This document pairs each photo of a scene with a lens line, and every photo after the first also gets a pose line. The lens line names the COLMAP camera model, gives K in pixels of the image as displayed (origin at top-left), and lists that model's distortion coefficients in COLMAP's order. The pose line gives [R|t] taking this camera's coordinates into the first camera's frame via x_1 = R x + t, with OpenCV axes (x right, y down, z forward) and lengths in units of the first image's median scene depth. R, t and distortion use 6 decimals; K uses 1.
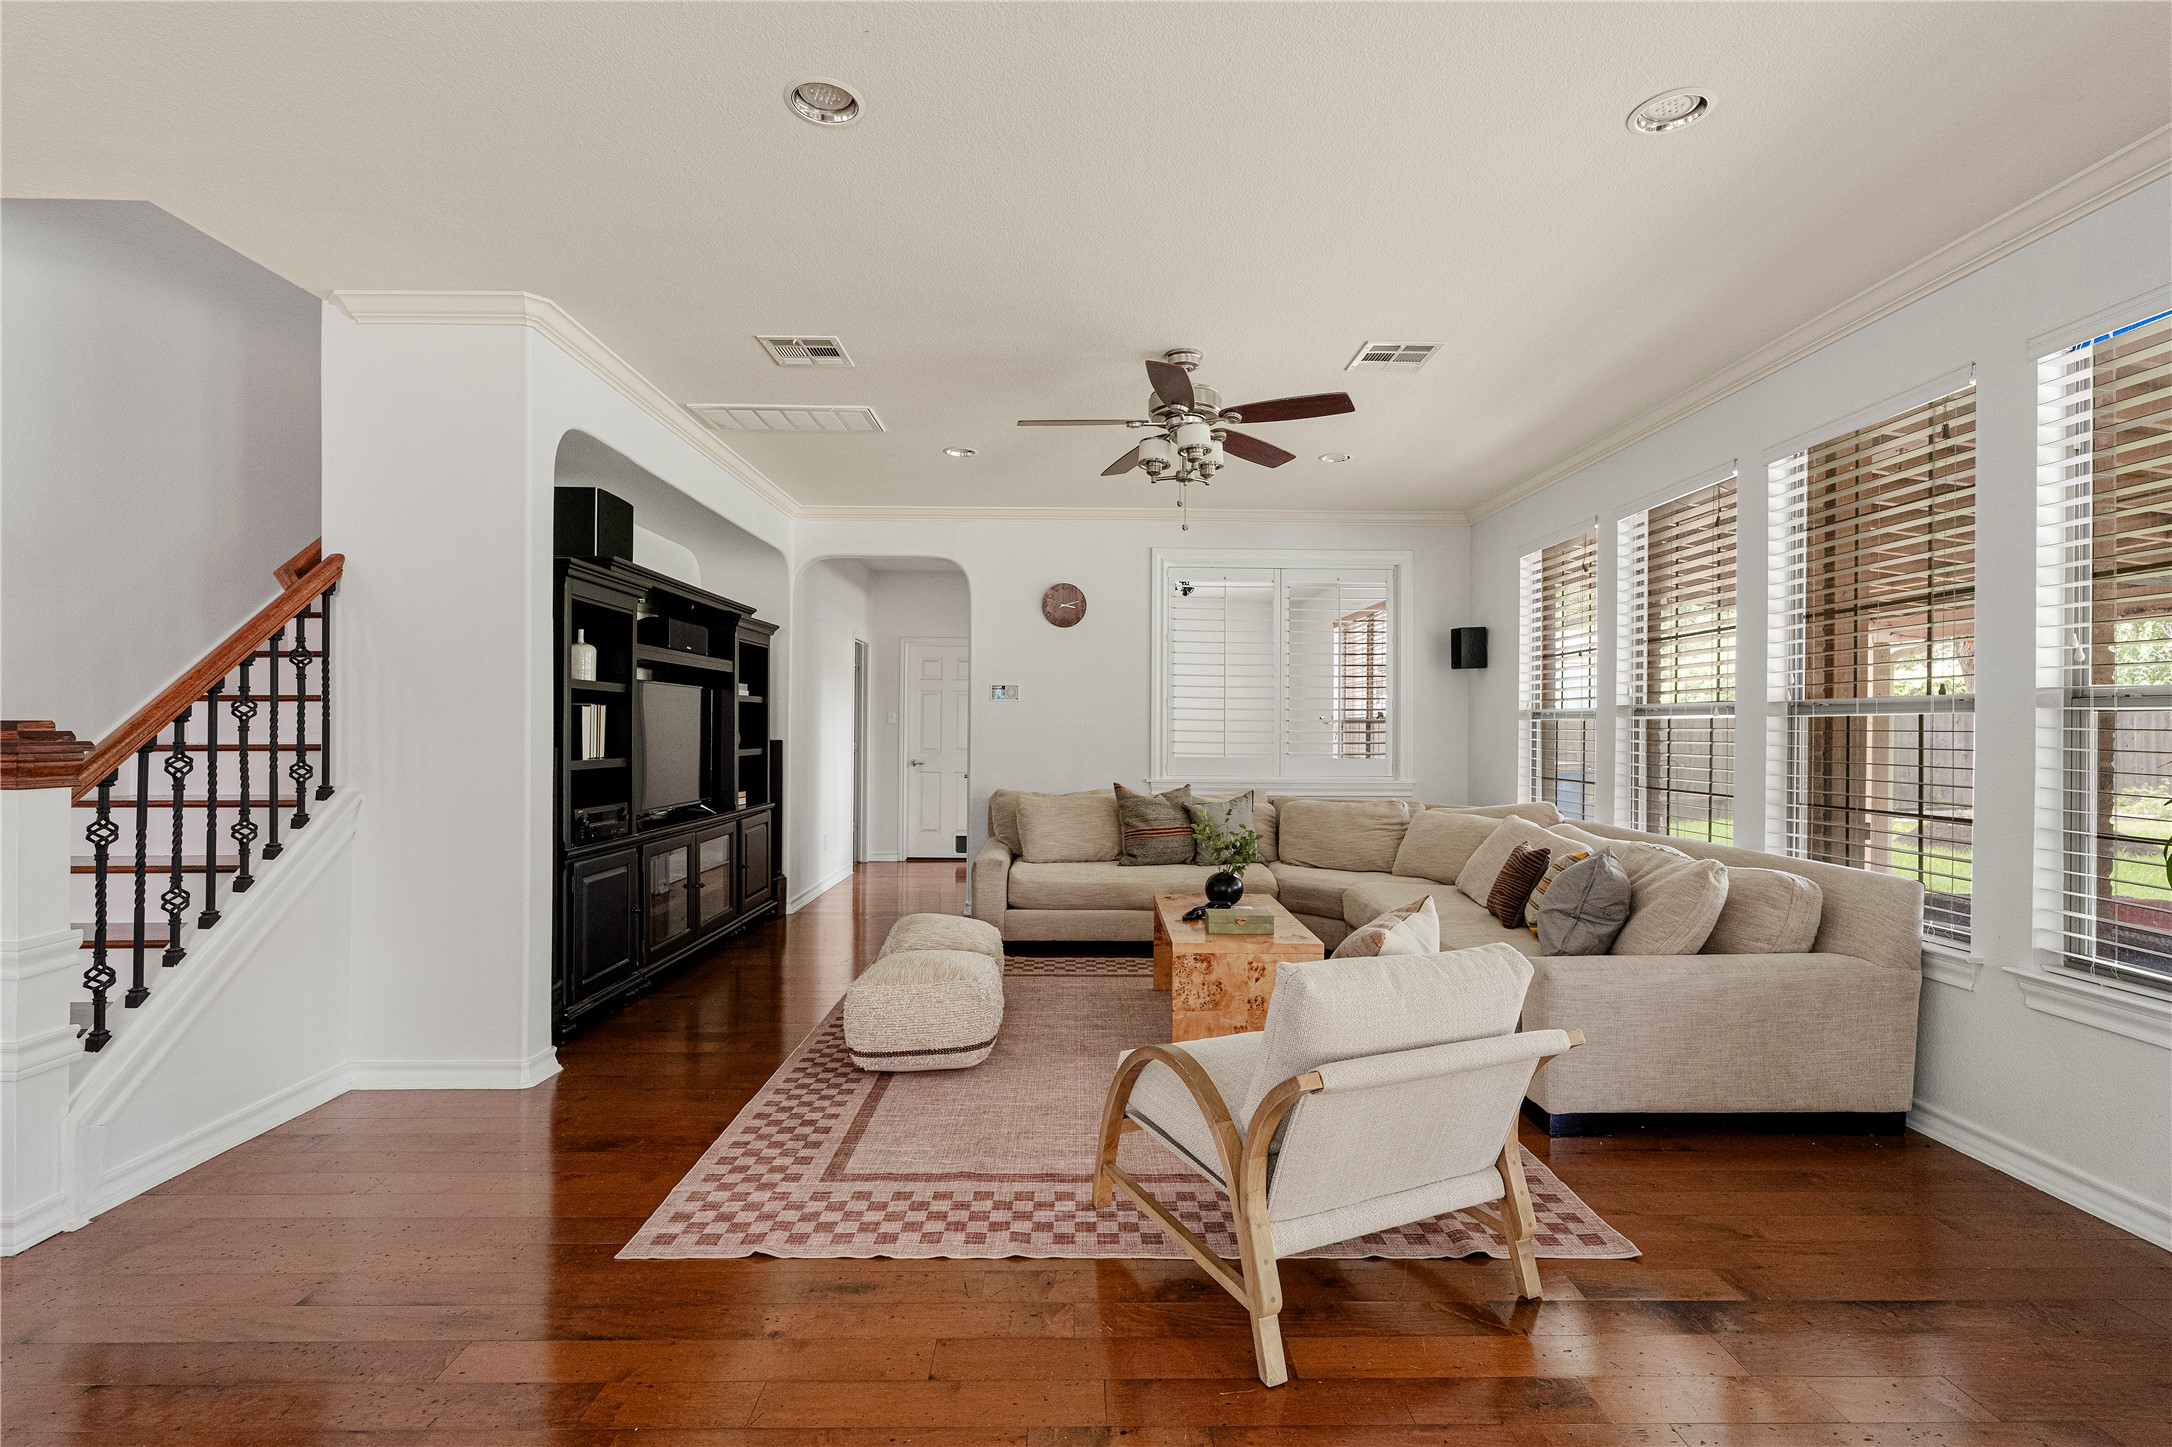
lens RADIAL K [[992.1, 0, 1092.1], [0, 992.1, 714.9], [0, 0, 1]] dist [-0.000553, 0.001369]
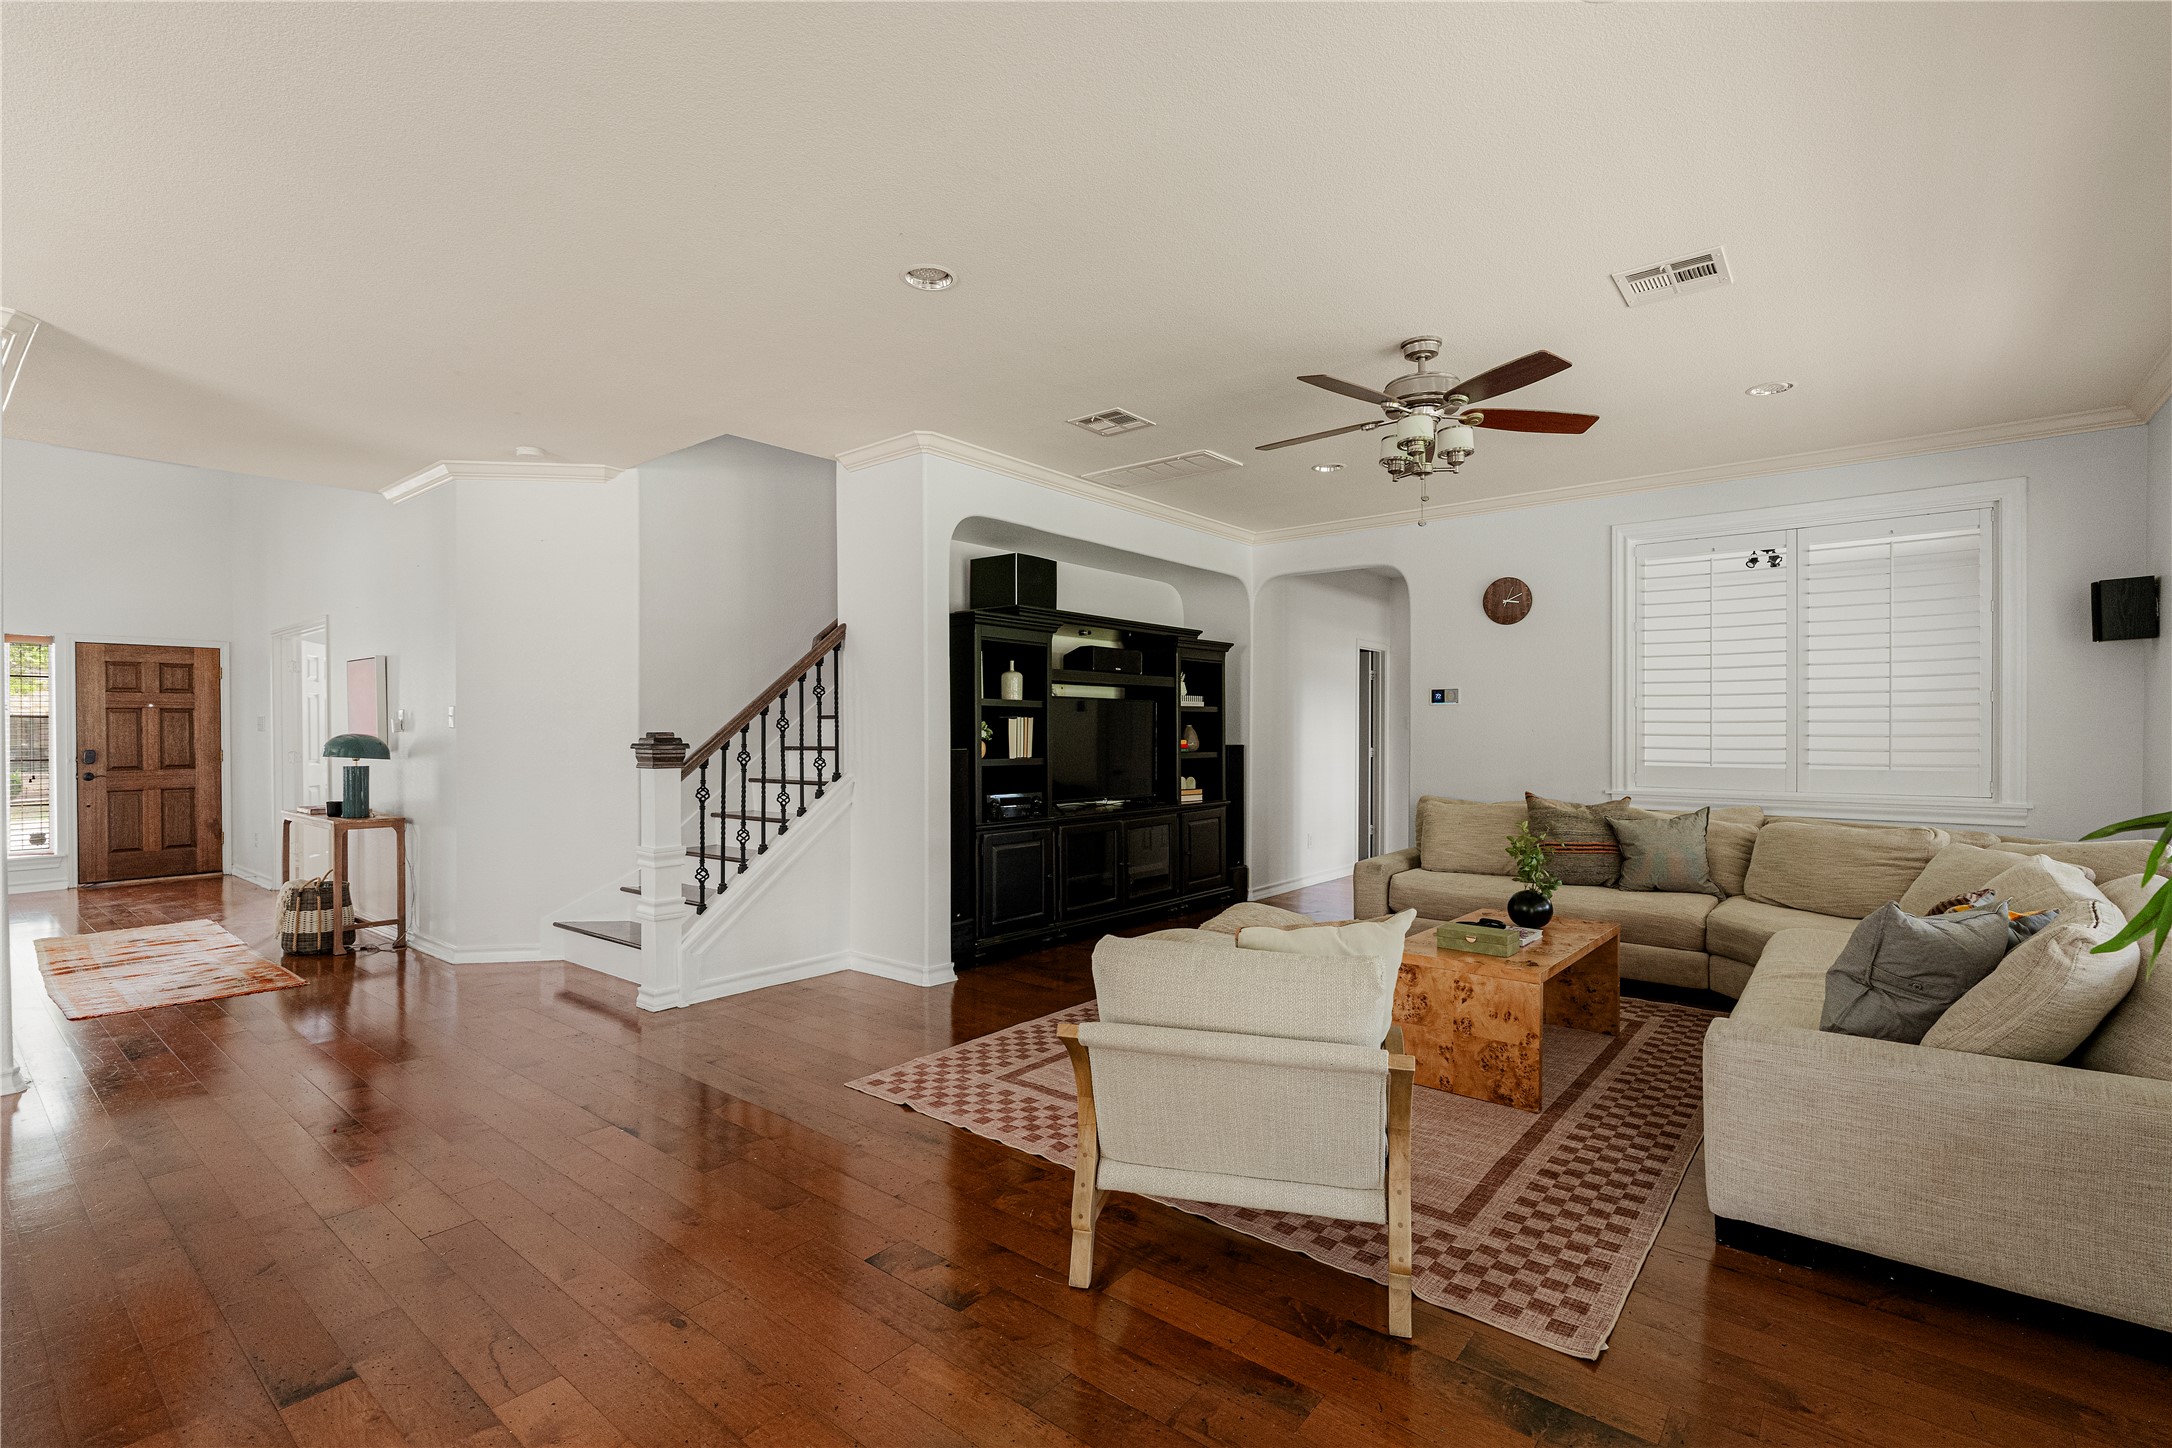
lens RADIAL K [[992.1, 0, 1084.0], [0, 992.1, 730.2], [0, 0, 1]] dist [-0.000553, 0.001369]
pose [[0.759780, -0.007729, -0.650134, 0.563524], [0.013872, 0.999894, 0.004324, 0.003538], [0.650032, -0.012304, 0.759807, 0.067216]]
